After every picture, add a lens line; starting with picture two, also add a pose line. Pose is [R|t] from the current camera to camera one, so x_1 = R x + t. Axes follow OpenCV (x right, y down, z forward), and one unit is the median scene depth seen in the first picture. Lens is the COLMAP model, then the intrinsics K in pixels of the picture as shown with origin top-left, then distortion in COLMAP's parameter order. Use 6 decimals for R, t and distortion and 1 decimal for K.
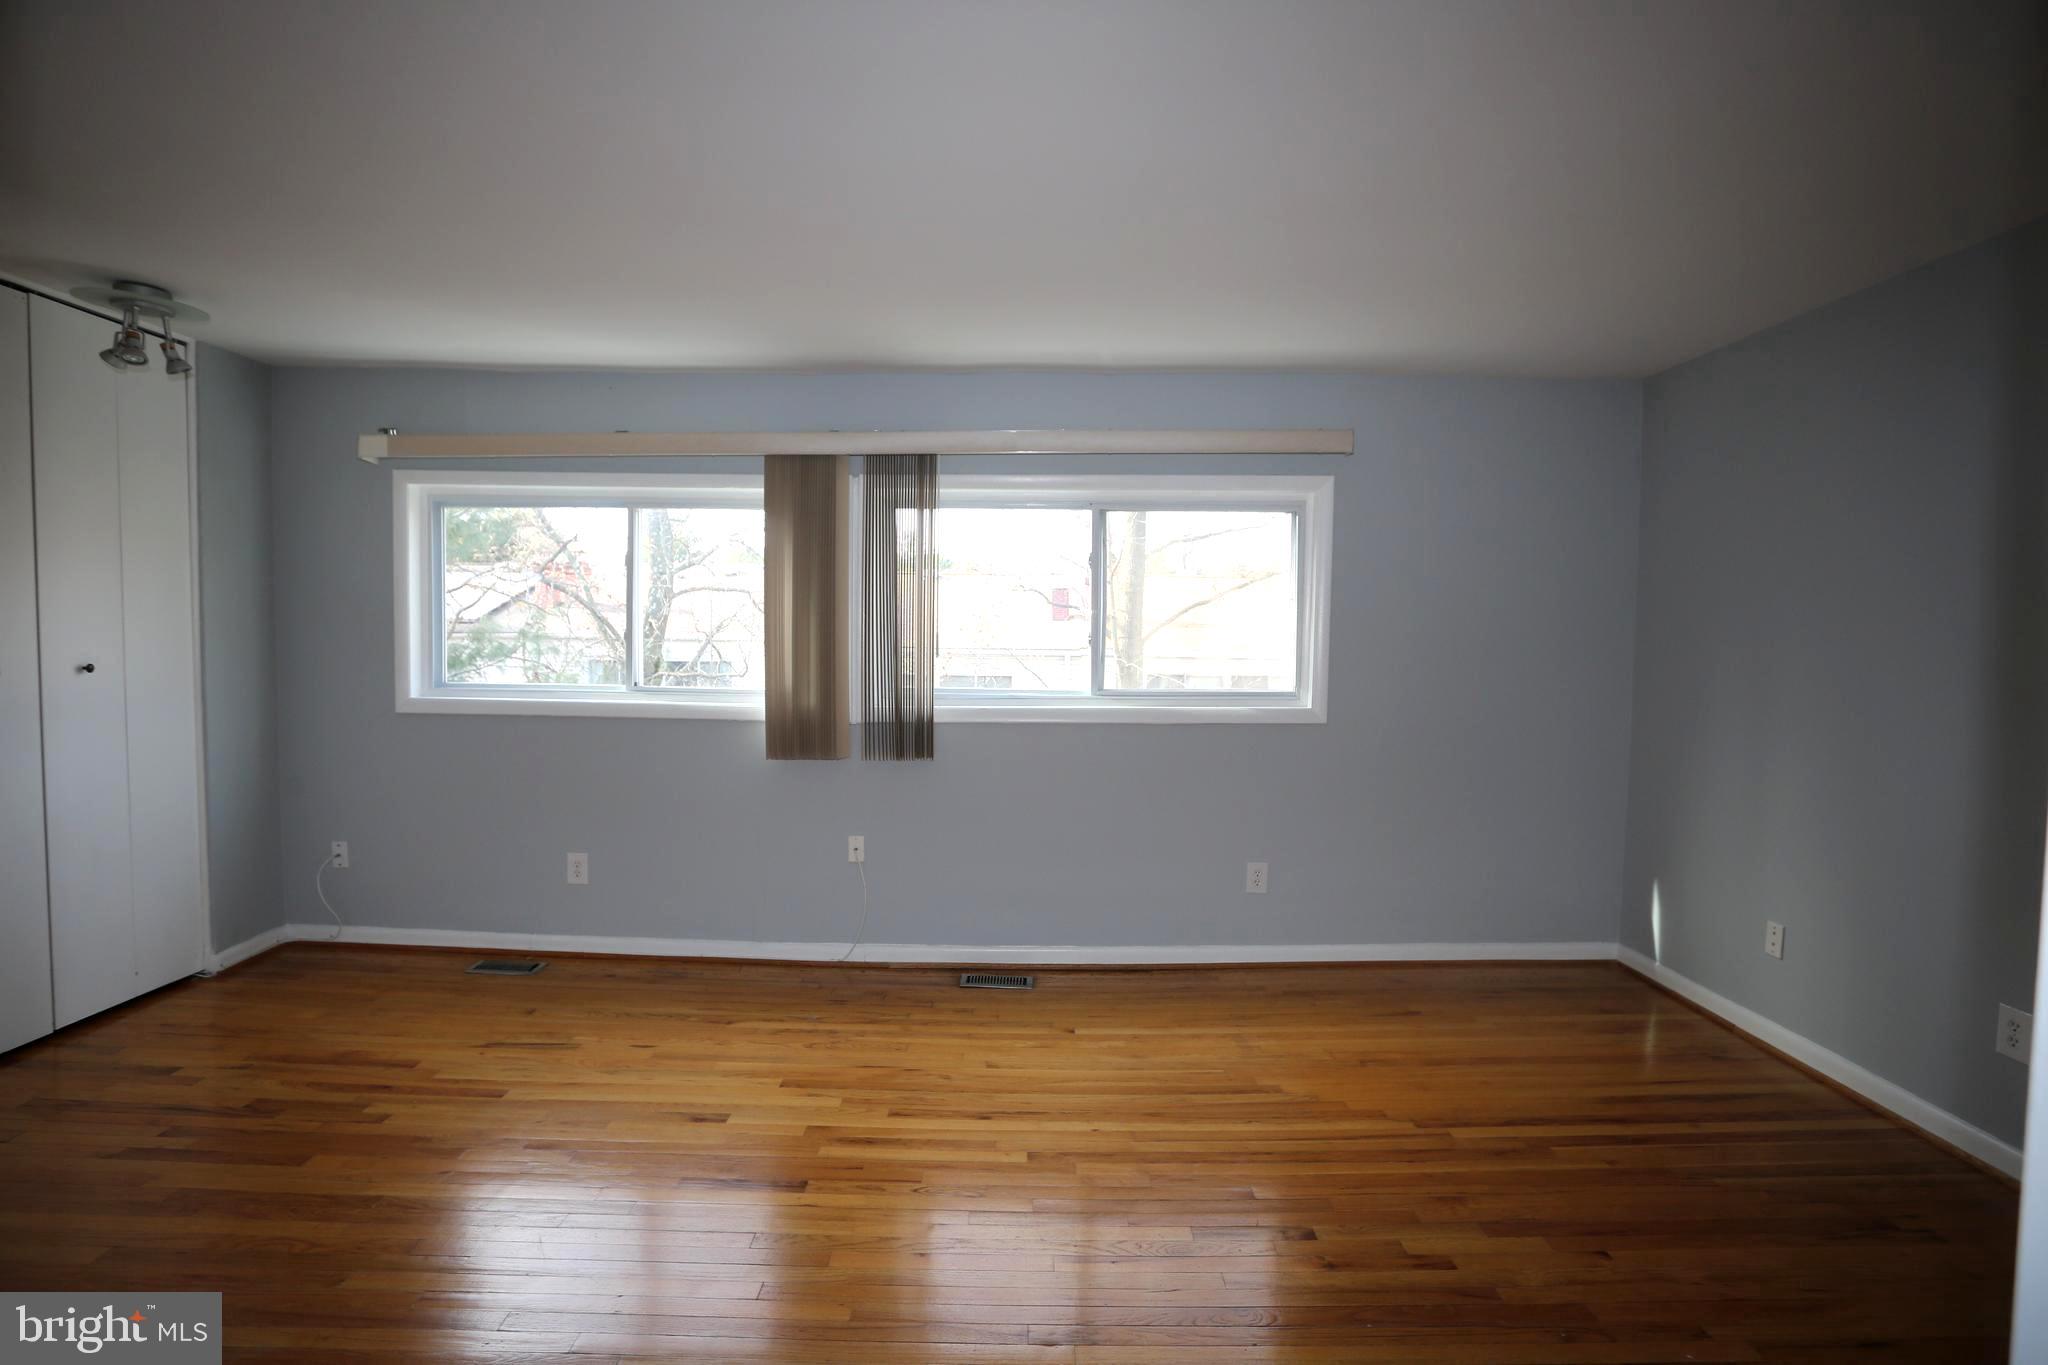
lens RADIAL K [[993.0, 0, 1025.4], [0, 993.0, 686.8], [0, 0, 1]] dist [-0.074214, 0.034712]
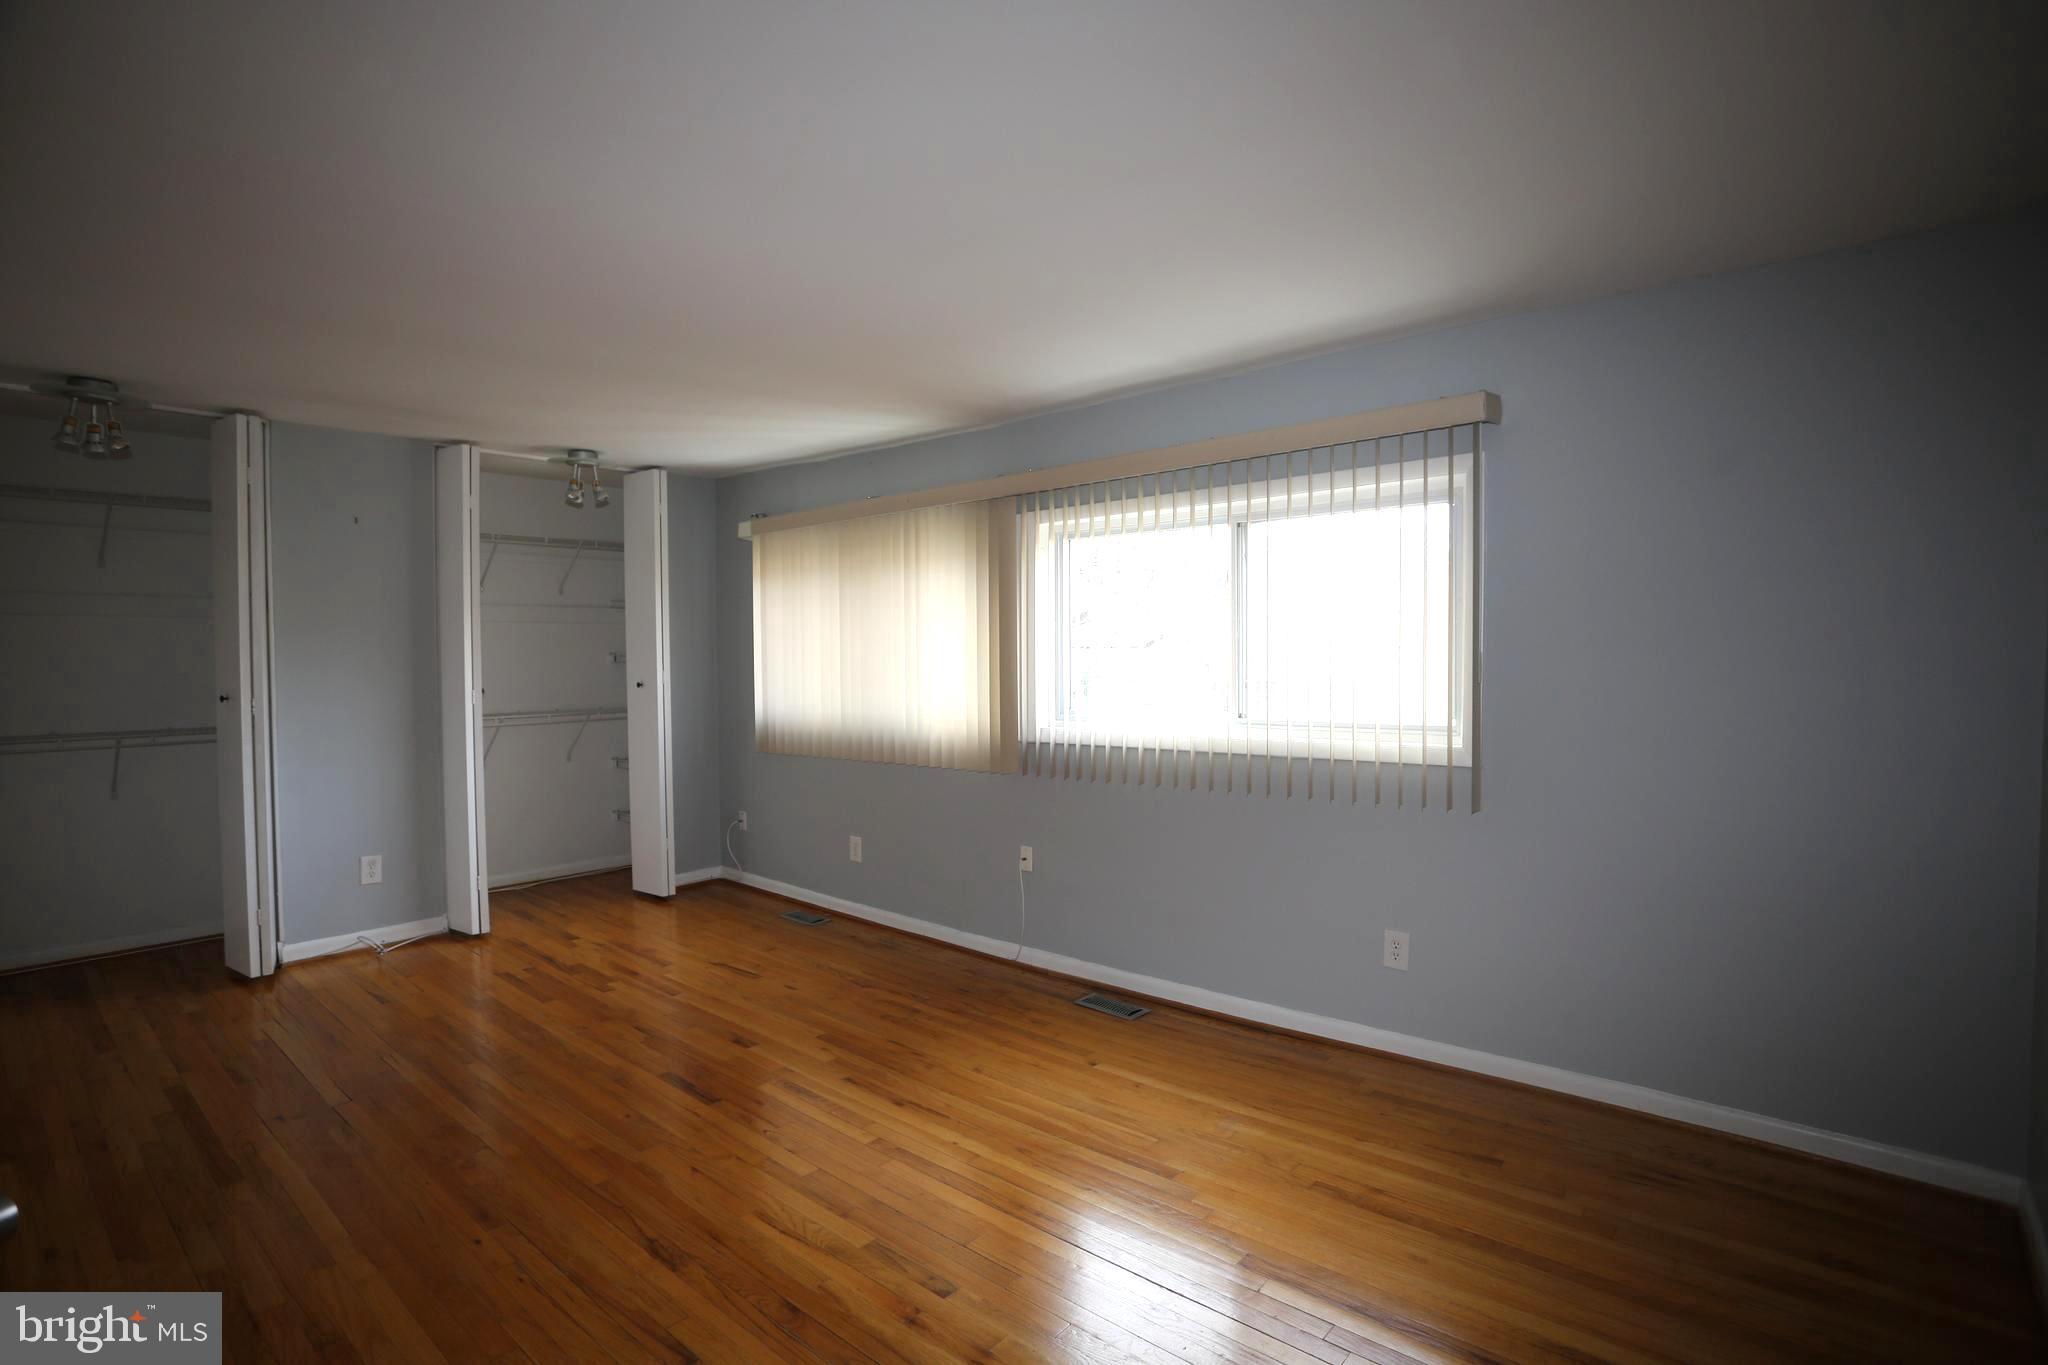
lens RADIAL K [[993.0, 0, 1025.4], [0, 993.0, 686.8], [0, 0, 1]] dist [-0.074214, 0.034712]
pose [[0.760012, 0.006393, -0.649877, 0.605537], [-0.020928, 0.999674, -0.014641, -0.008455], [0.649572, 0.024728, 0.759898, 0.198348]]
